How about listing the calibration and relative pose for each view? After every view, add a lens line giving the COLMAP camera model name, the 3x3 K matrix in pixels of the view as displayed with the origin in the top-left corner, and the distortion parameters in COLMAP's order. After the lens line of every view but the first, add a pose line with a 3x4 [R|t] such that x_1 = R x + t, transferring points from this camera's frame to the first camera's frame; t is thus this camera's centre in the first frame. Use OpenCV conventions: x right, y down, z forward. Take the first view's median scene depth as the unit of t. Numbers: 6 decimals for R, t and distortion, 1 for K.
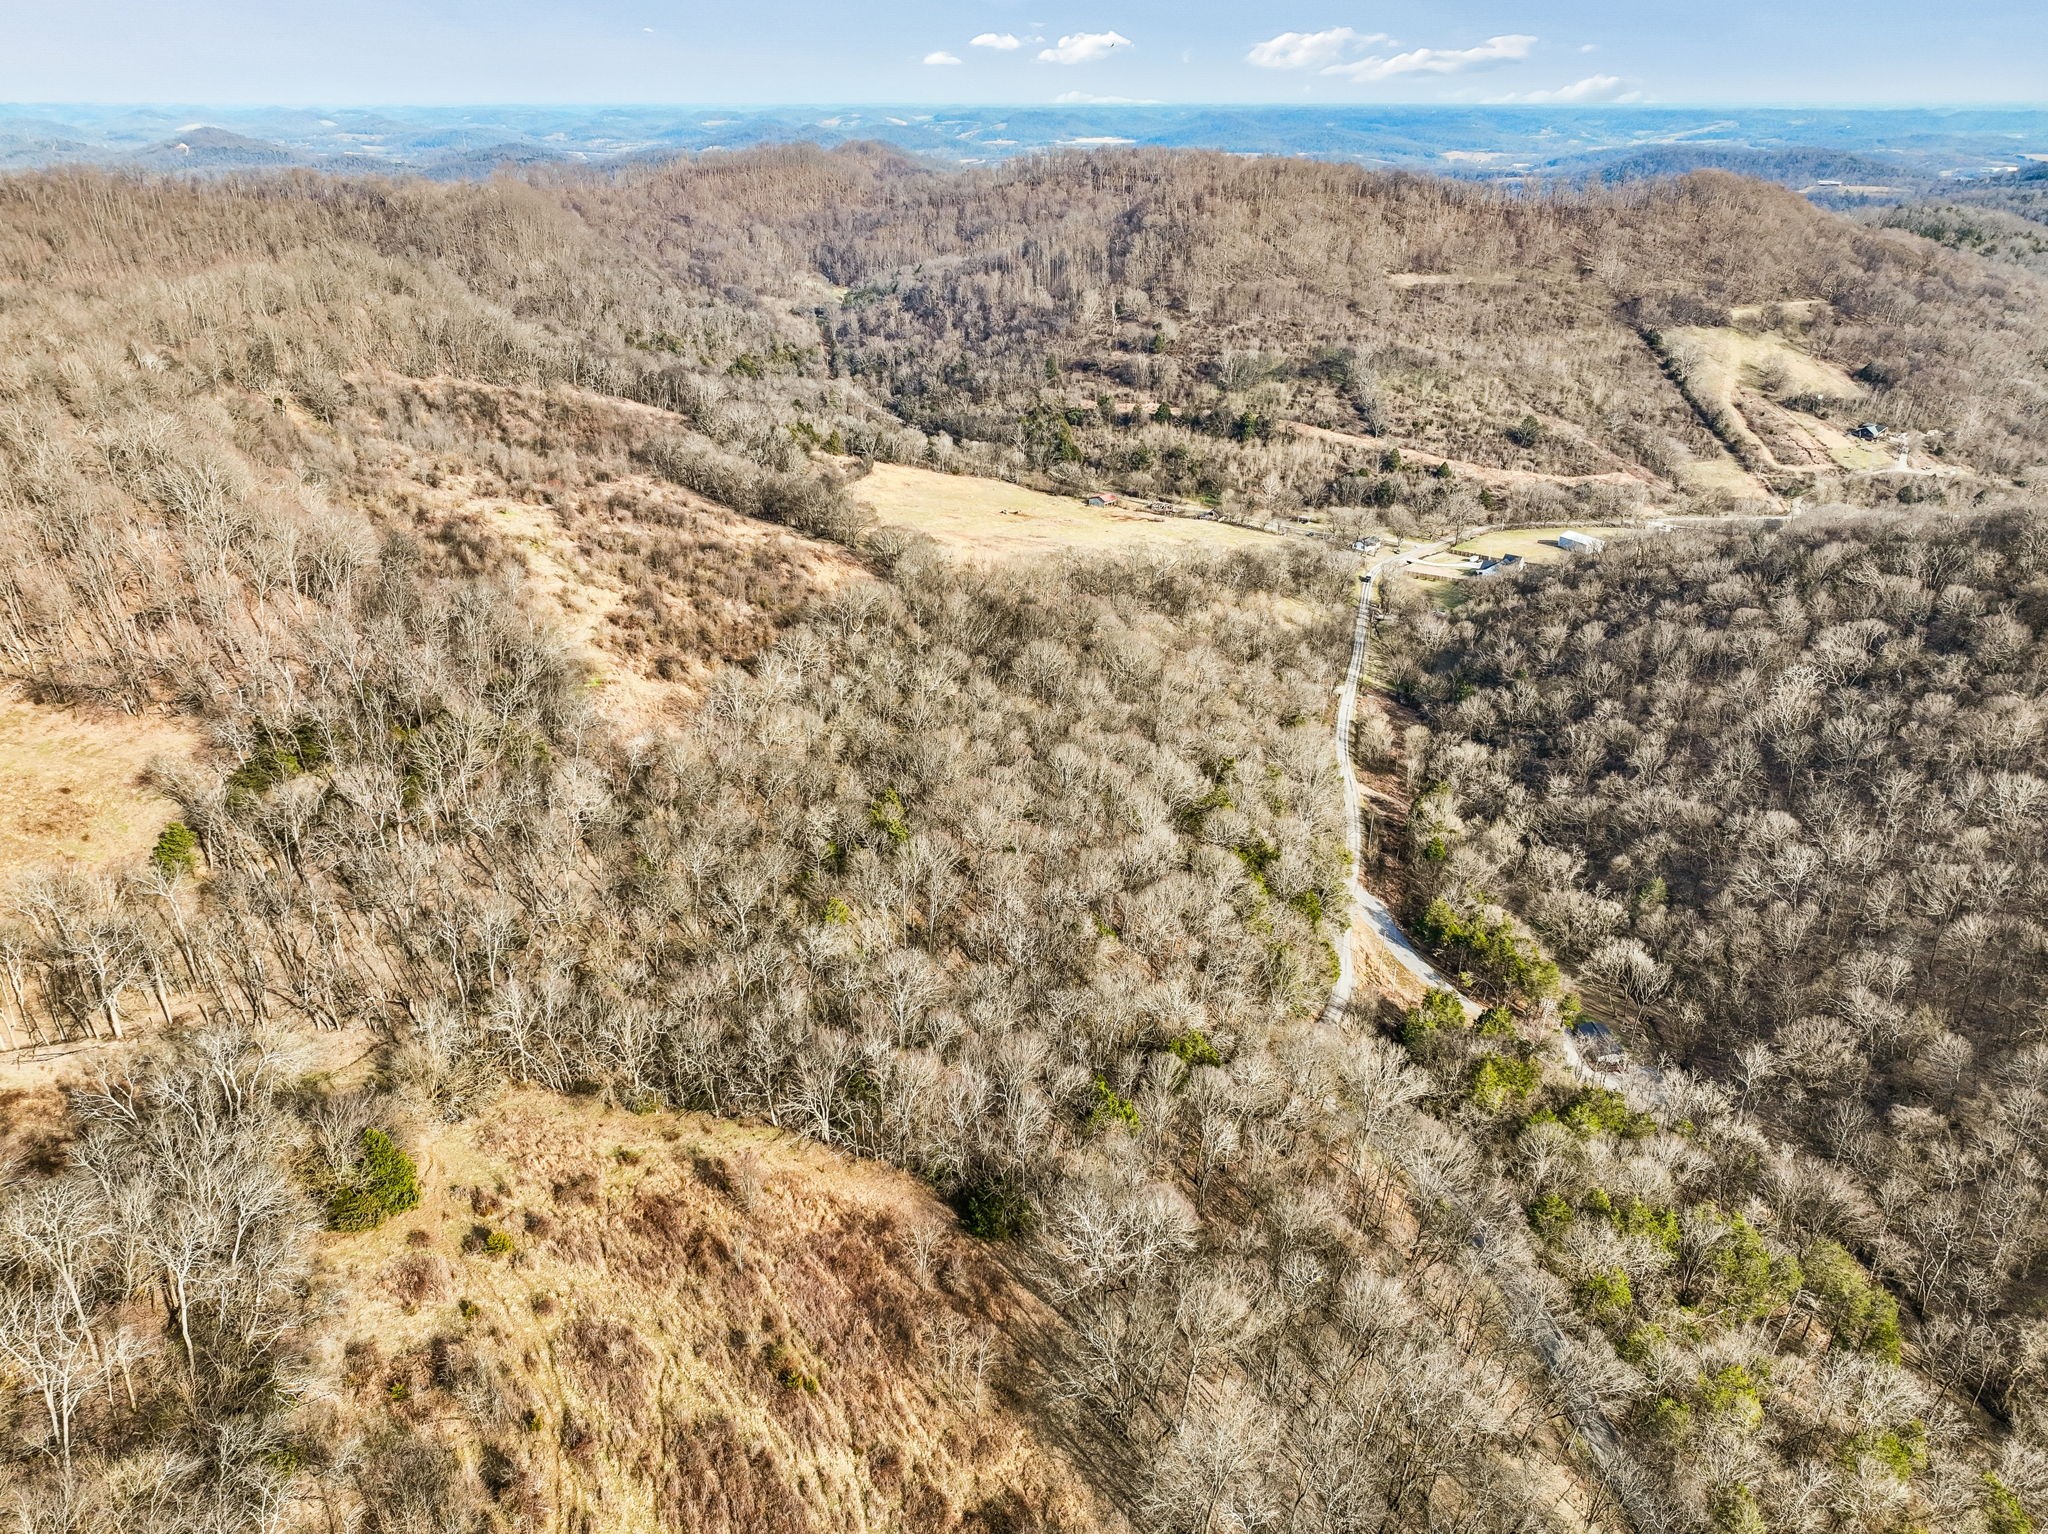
lens RADIAL K [[1444.0, 0, 1024.0], [0, 1444.0, 767.0], [0, 0, 1]] dist [-0.008514, 0.023917]
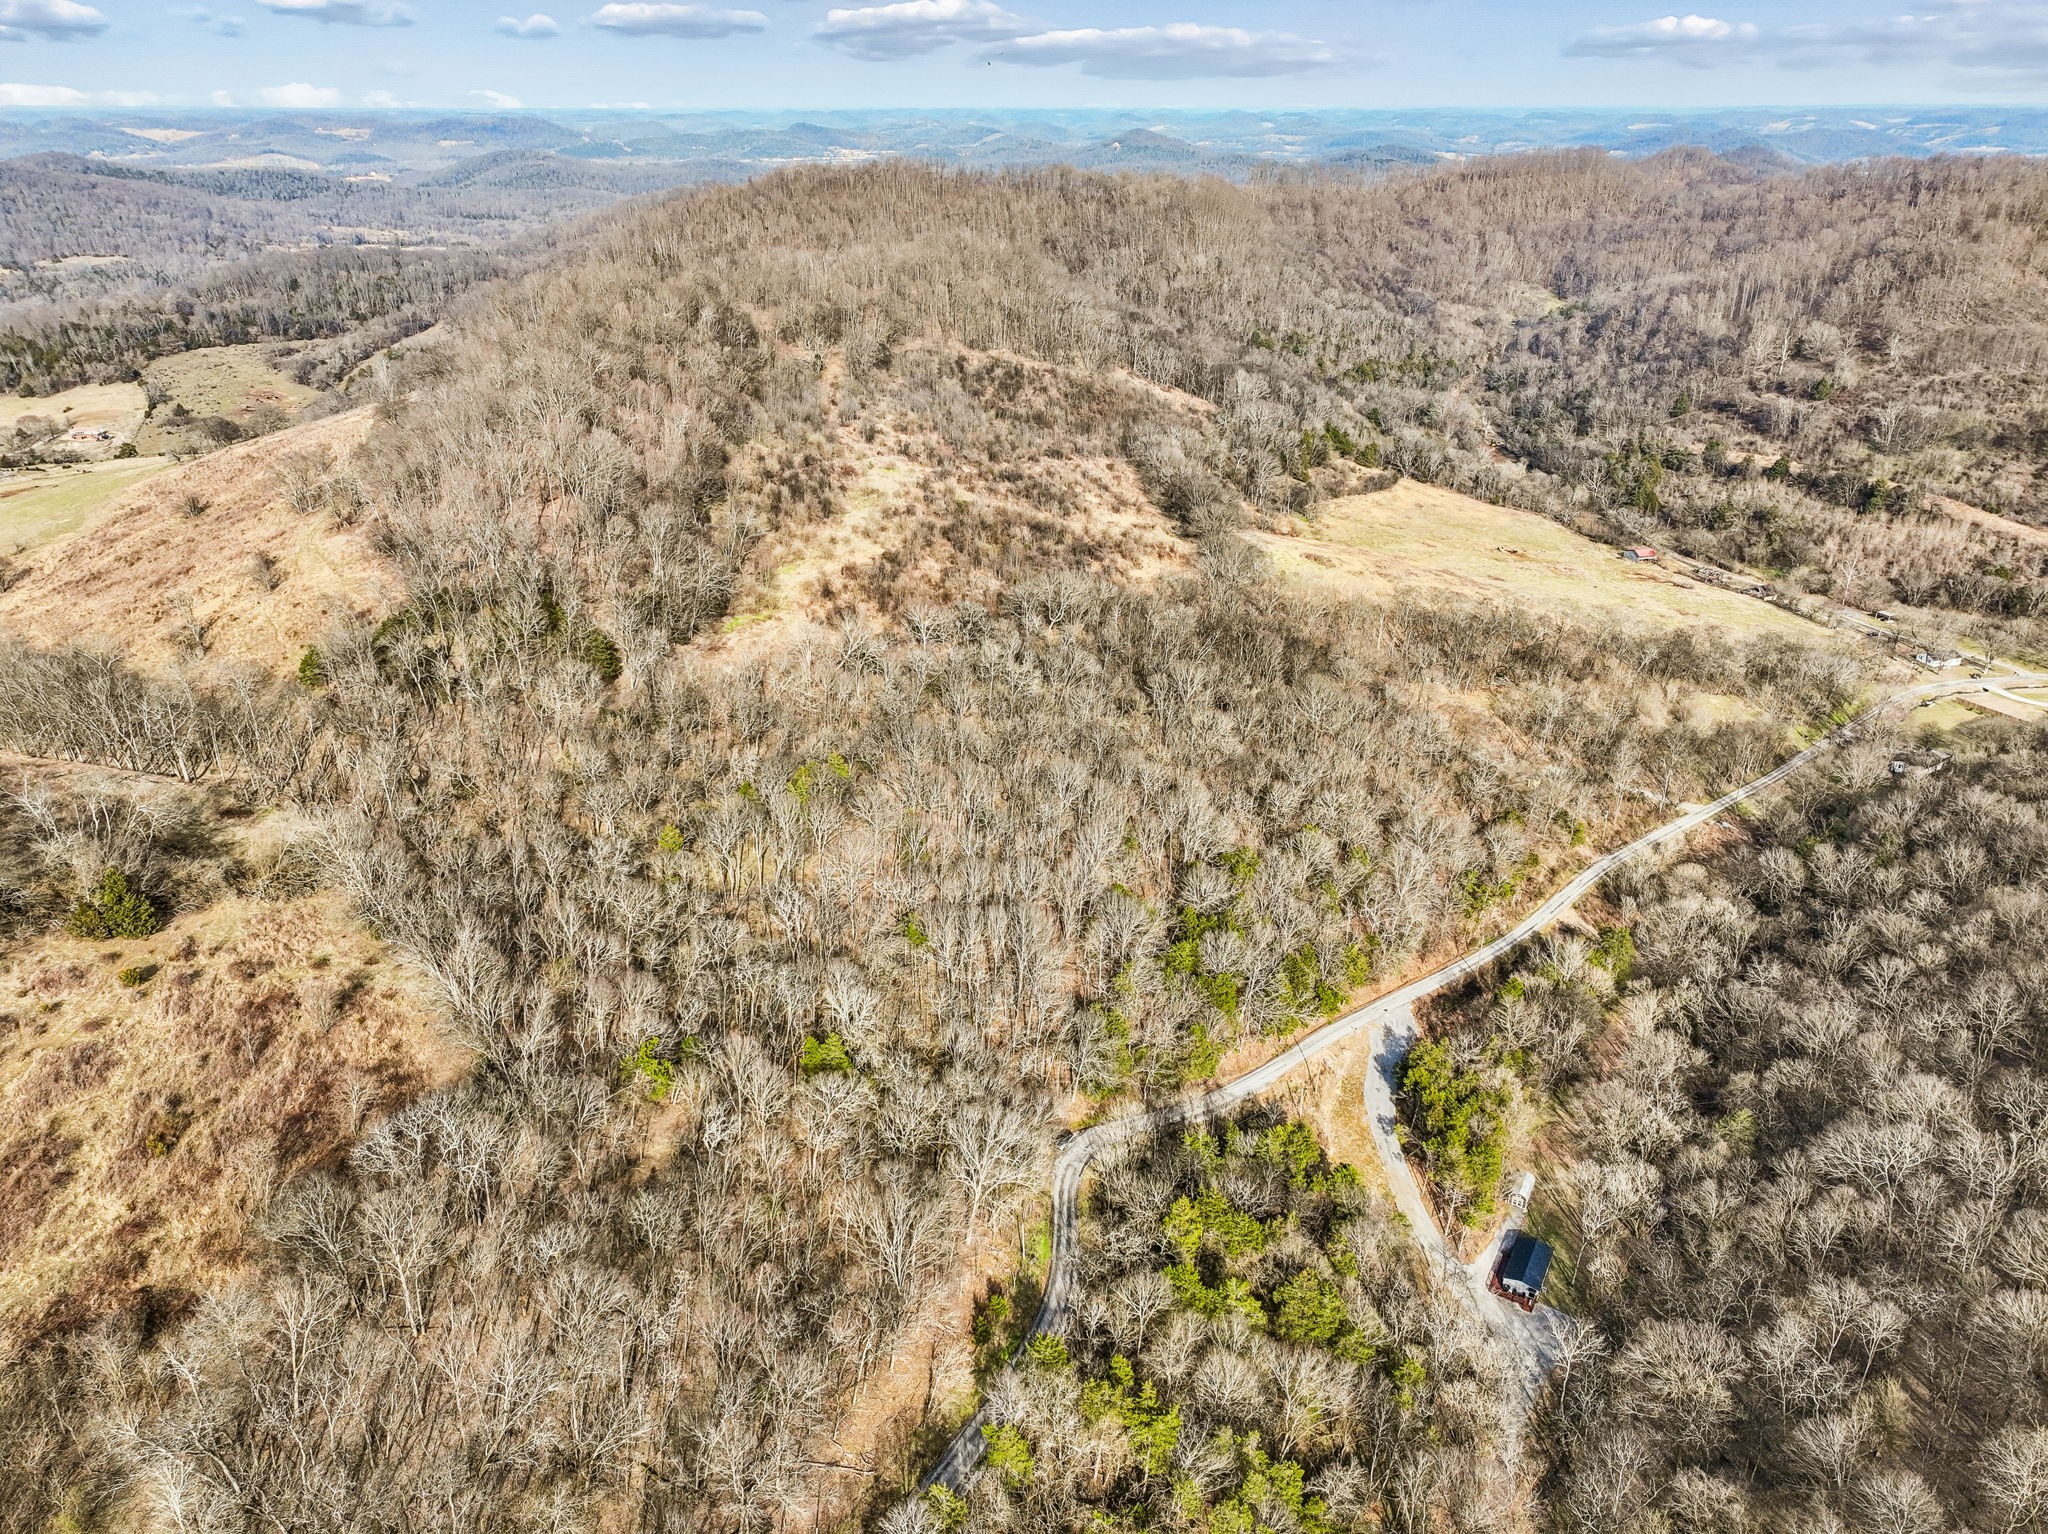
lens RADIAL K [[1444.0, 0, 1024.0], [0, 1444.0, 767.0], [0, 0, 1]] dist [-0.008514, 0.023917]
pose [[0.838060, 0.228305, -0.495512, 0.189297], [-0.229039, 0.971550, 0.060264, -0.024032], [0.495173, 0.062987, 0.866508, 0.054086]]
